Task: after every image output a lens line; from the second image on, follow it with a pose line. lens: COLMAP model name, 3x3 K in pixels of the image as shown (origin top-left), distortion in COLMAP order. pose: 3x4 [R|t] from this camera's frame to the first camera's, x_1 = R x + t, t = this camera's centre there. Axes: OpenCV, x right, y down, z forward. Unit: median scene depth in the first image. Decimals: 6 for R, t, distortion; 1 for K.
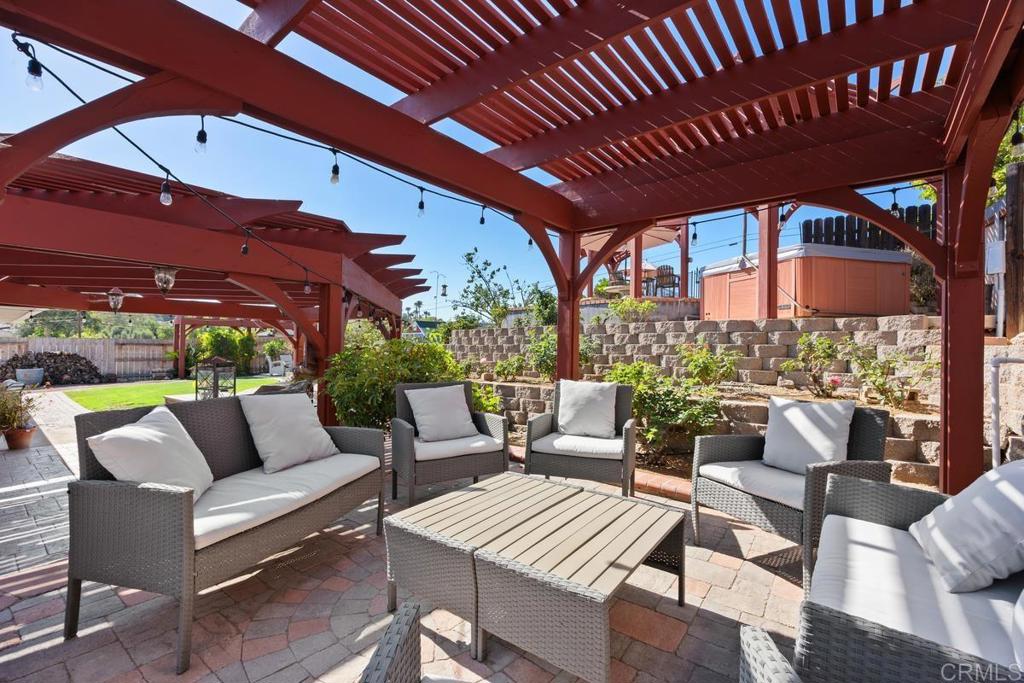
lens RADIAL K [[449.1, 0, 511.6], [0, 449.1, 343.1], [0, 0, 1]] dist [0.000680, -0.000060]
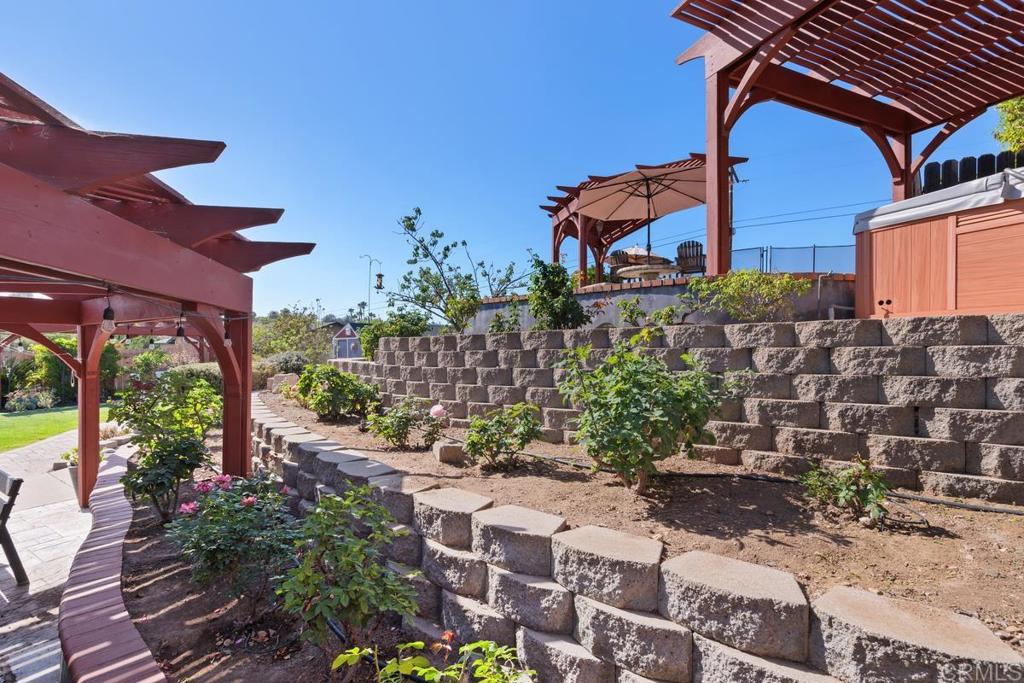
lens RADIAL K [[449.1, 0, 511.6], [0, 449.1, 343.1], [0, 0, 1]] dist [0.000680, -0.000060]
pose [[0.993623, -0.016598, 0.111521, -0.026155], [0.016759, 0.999859, -0.000505, -0.017461], [-0.111497, 0.002371, 0.993762, 0.374816]]
